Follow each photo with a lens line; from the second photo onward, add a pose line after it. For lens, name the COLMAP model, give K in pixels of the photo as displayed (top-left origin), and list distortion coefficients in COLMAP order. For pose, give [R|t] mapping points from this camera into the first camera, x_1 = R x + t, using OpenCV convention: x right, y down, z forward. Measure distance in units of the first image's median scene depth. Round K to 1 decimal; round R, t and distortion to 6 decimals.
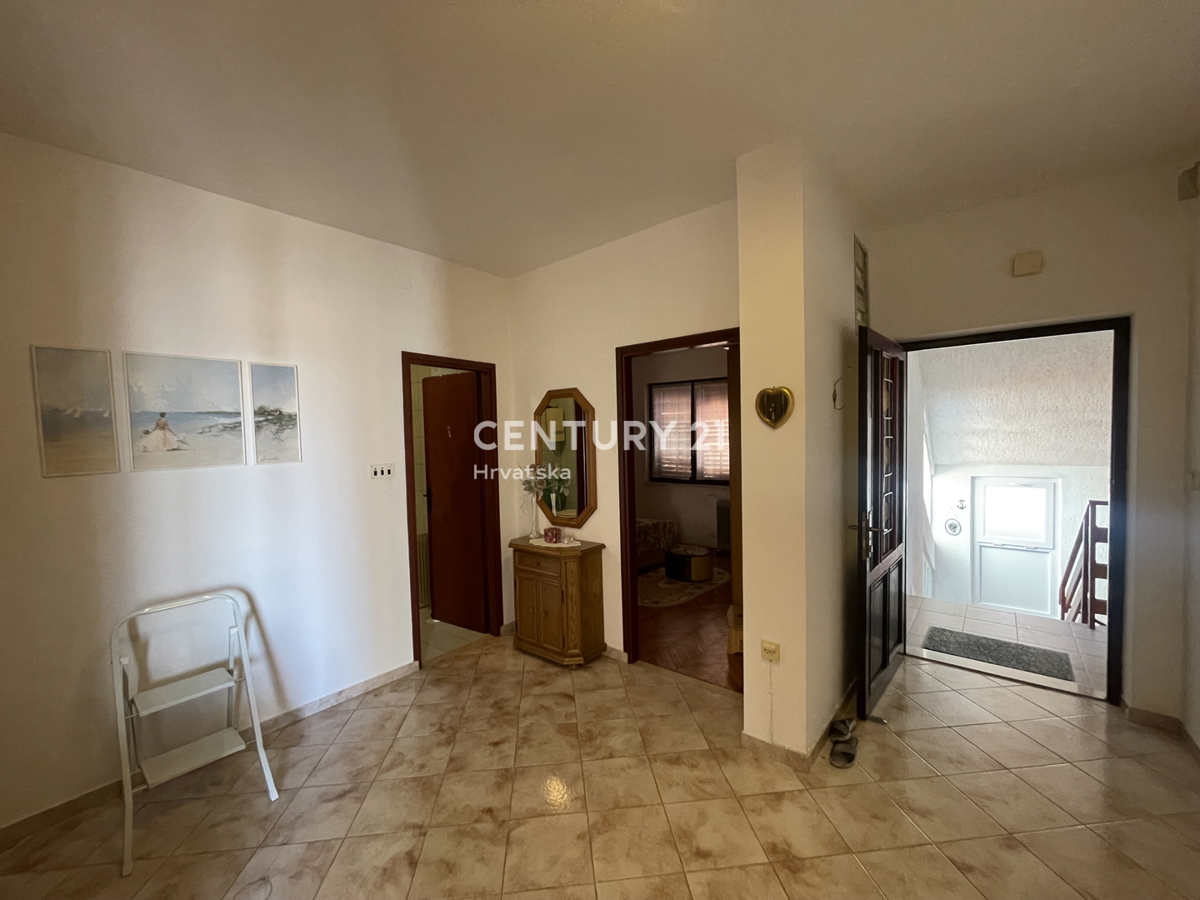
lens RADIAL K [[483.3, 0, 601.0], [0, 483.3, 451.9], [0, 0, 1]] dist [-0.005385, 0.001973]
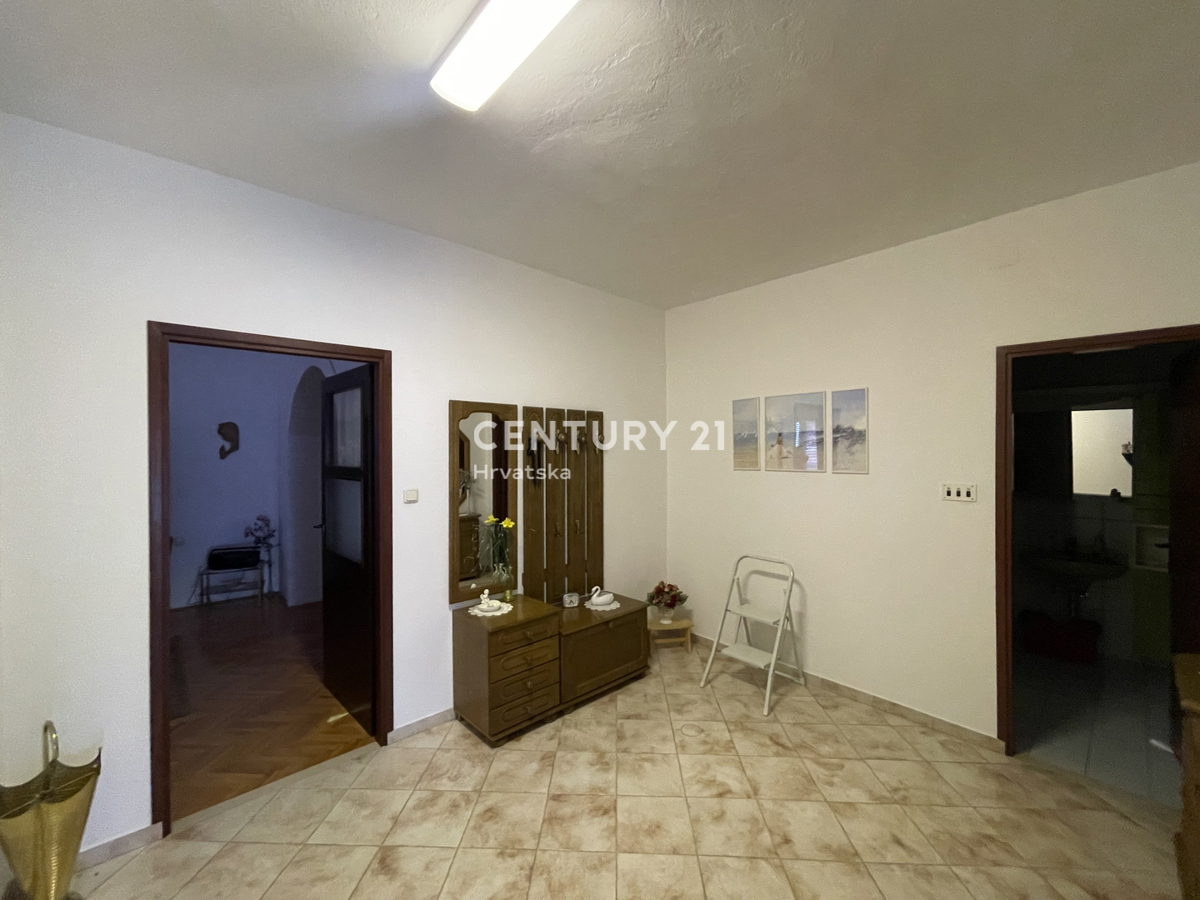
lens RADIAL K [[483.3, 0, 594.3], [0, 483.3, 448.7], [0, 0, 1]] dist [-0.005385, 0.001973]
pose [[-0.153554, 0.029035, -0.987714, 0.579557], [-0.027484, 0.999056, 0.033642, -0.056500], [0.987758, 0.032312, -0.152611, 0.550674]]
